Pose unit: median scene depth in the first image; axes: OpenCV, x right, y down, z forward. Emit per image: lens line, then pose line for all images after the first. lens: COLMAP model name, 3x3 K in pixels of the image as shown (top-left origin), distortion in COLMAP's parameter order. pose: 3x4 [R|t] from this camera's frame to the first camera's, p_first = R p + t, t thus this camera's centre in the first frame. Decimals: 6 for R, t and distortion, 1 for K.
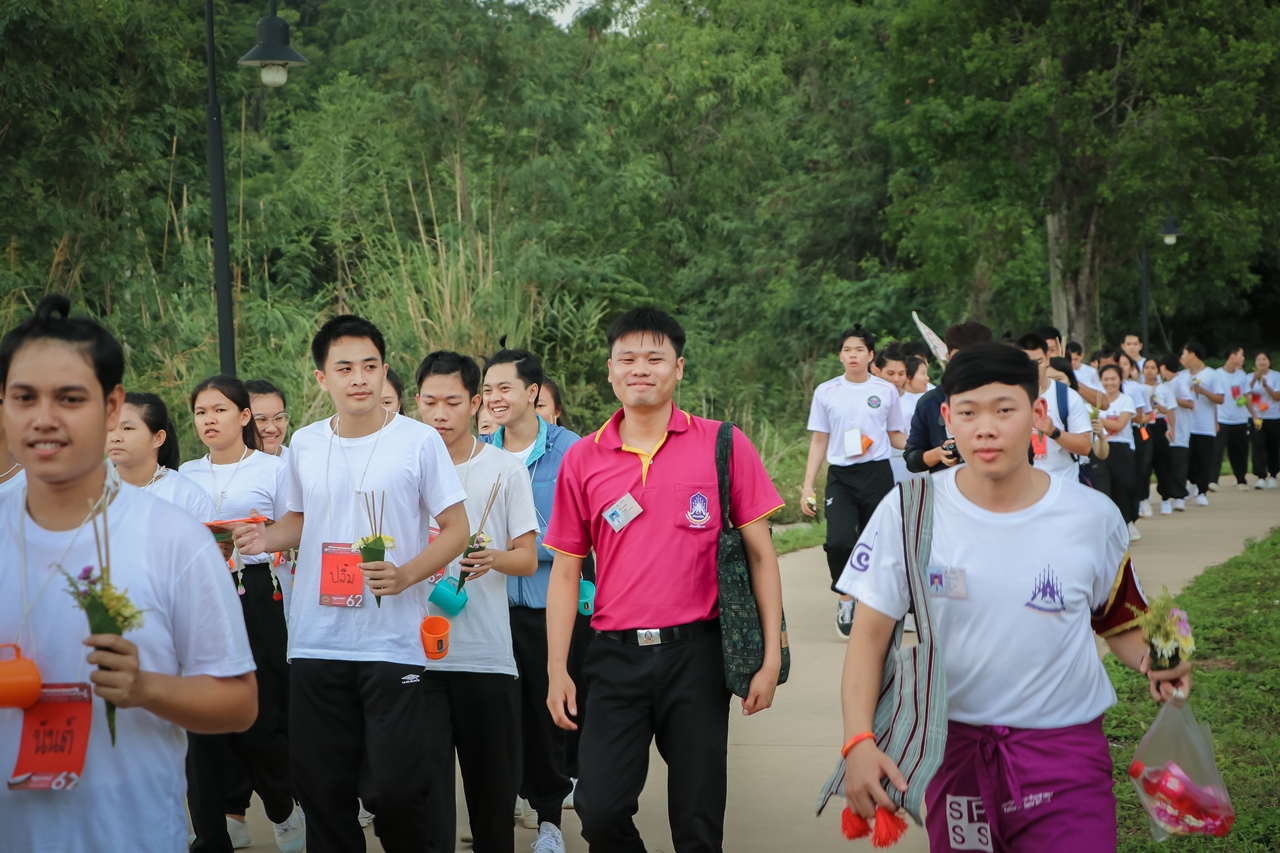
lens RADIAL K [[4041.4, 0, 641.7], [0, 4041.4, 456.8], [0, 0, 1]] dist [1.155054, 0.000000]
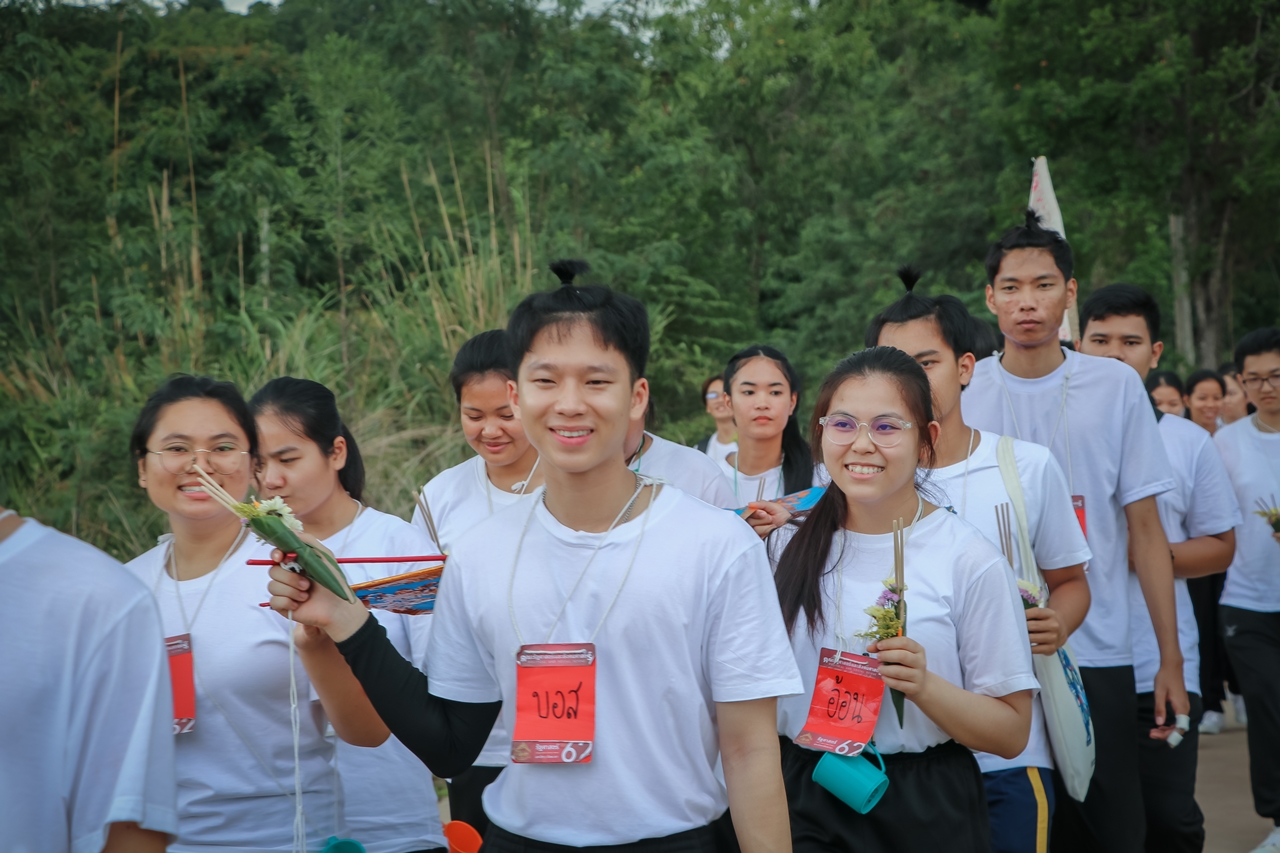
lens RADIAL K [[3069.9, 0, 645.3], [0, 3069.9, 440.0], [0, 0, 1]] dist [0.642621, 0.000000]
pose [[0.997709, 0.001148, -0.067639, 0.030424], [-0.001380, 0.999993, -0.003375, -0.006482], [0.067634, 0.003460, 0.997704, 0.314401]]
